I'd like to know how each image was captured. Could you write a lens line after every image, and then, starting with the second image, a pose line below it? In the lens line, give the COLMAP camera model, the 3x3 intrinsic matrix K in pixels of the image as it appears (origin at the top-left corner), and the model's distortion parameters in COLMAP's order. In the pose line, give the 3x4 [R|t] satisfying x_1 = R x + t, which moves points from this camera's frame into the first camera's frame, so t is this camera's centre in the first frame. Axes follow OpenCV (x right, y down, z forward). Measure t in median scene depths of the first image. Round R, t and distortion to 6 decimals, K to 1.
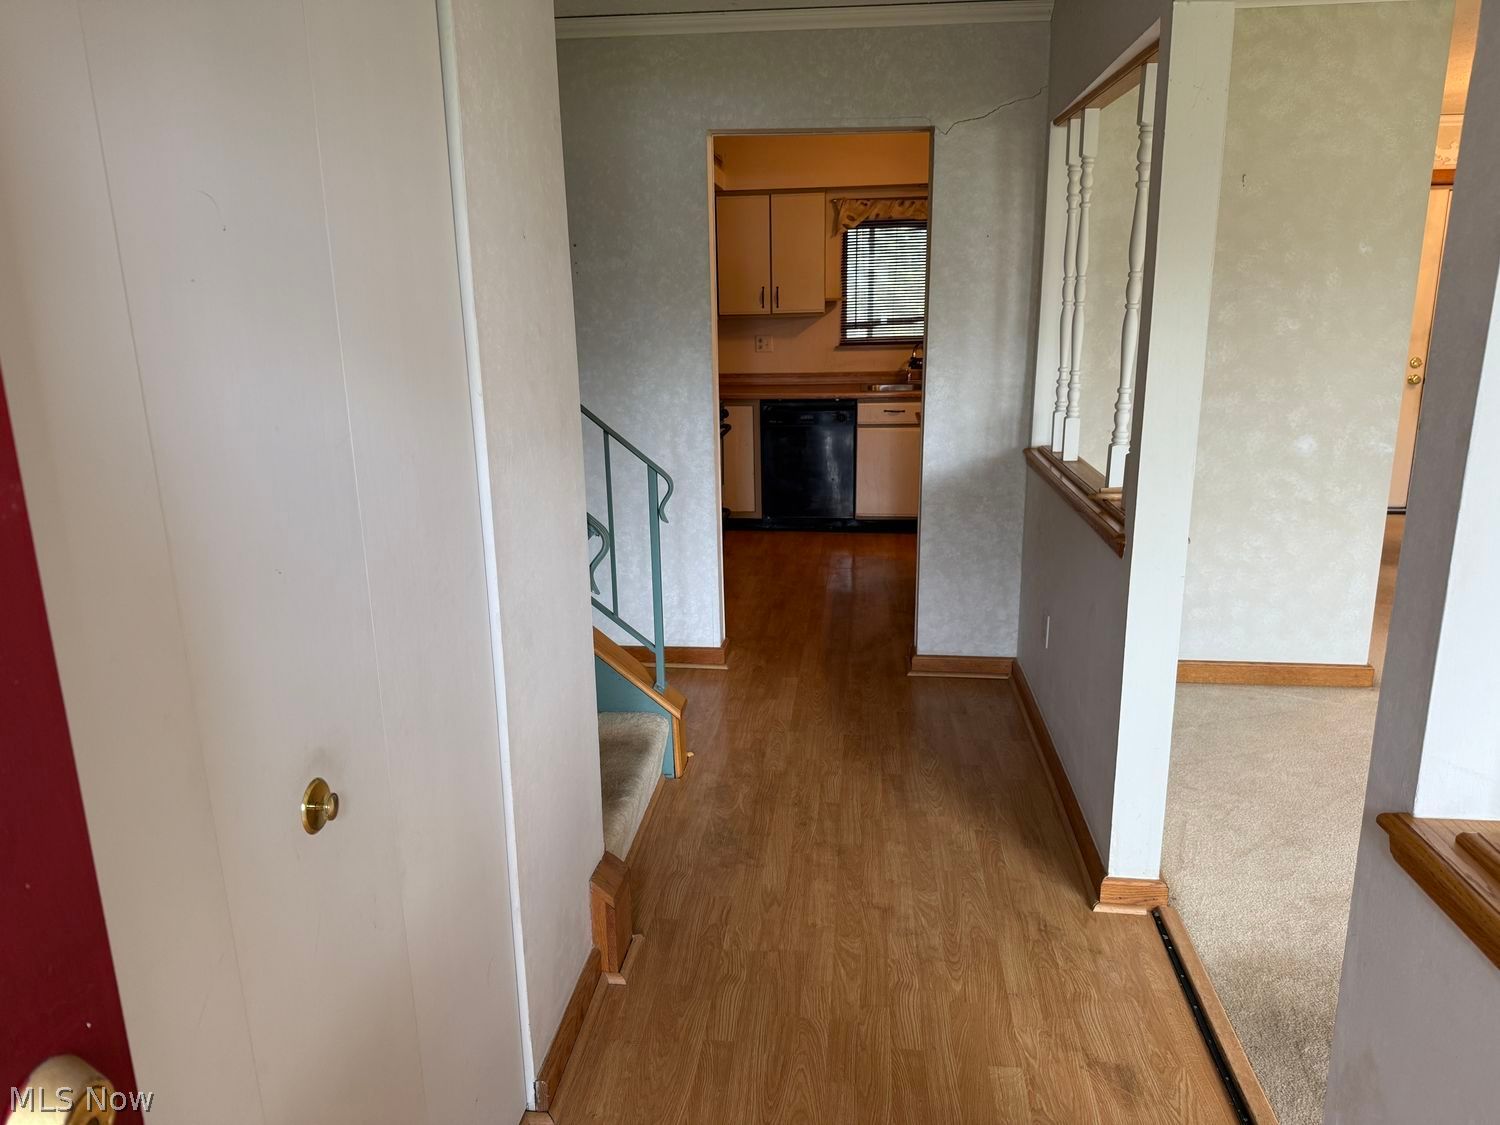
lens RADIAL K [[1008.8, 0, 750.0], [0, 1008.8, 562.5], [0, 0, 1]] dist [0.009275, -0.036048]
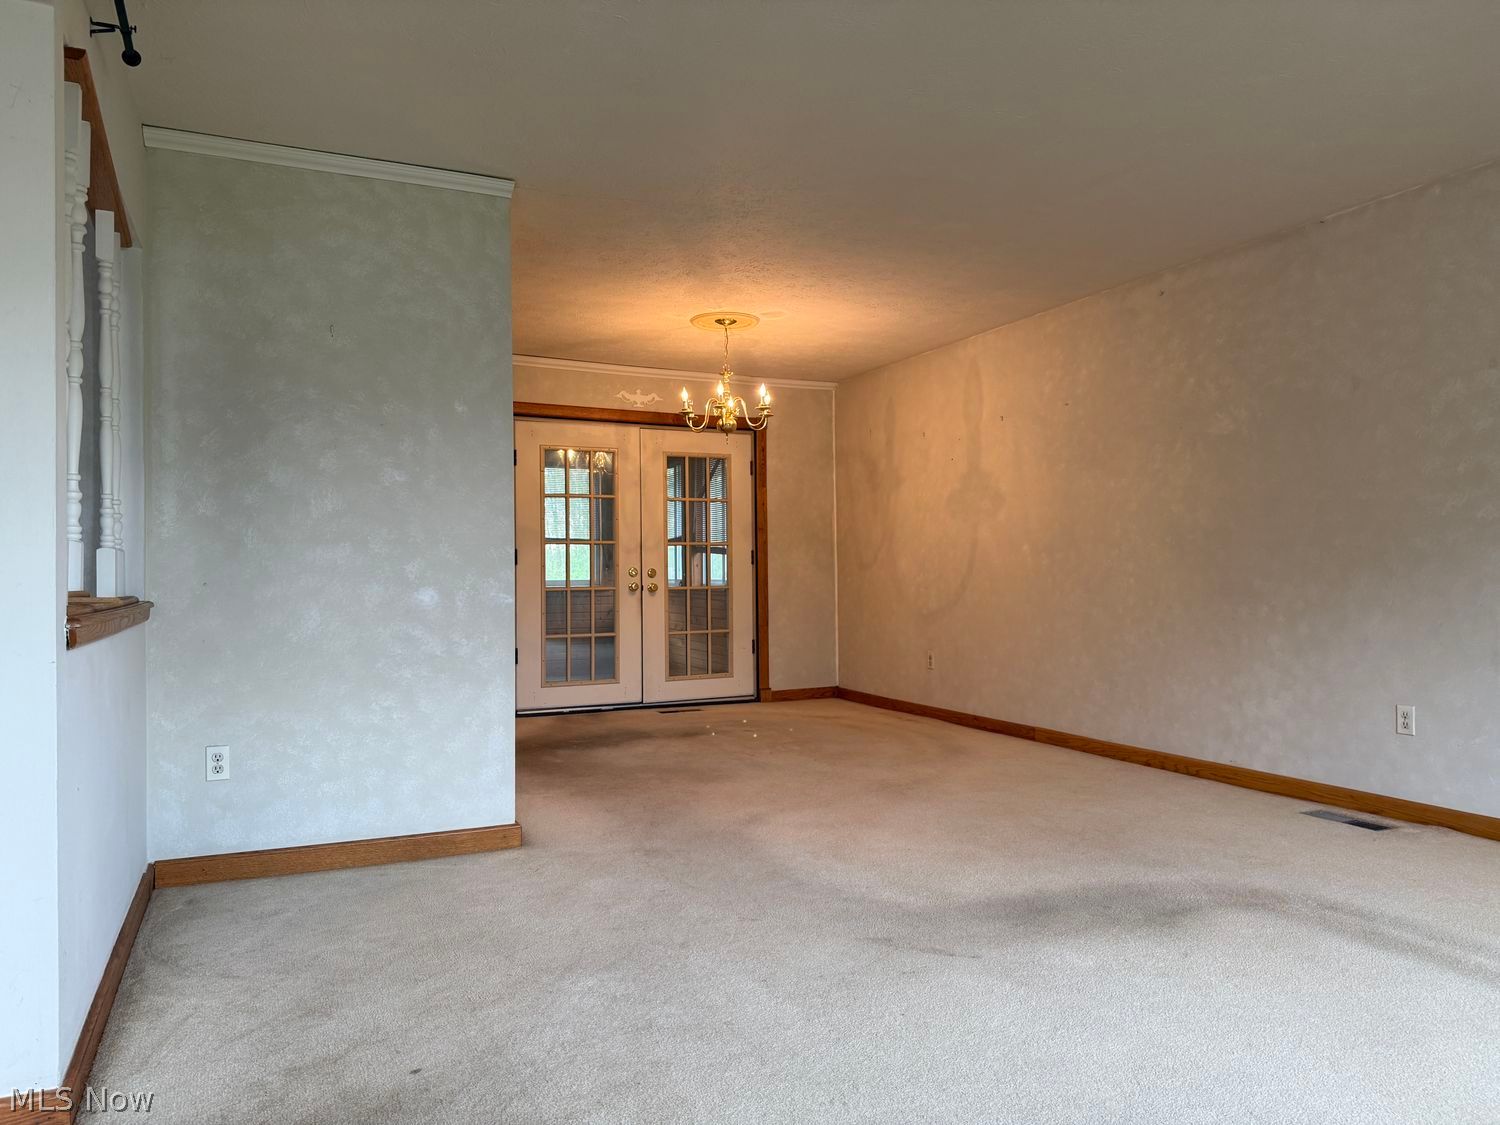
lens RADIAL K [[1008.8, 0, 750.0], [0, 1008.8, 562.5], [0, 0, 1]] dist [0.009275, -0.036048]
pose [[0.847478, 0.019016, 0.530490, 0.298206], [0.127885, 0.962609, -0.238807, 0.125315], [-0.515196, 0.270226, 0.813358, 0.033615]]
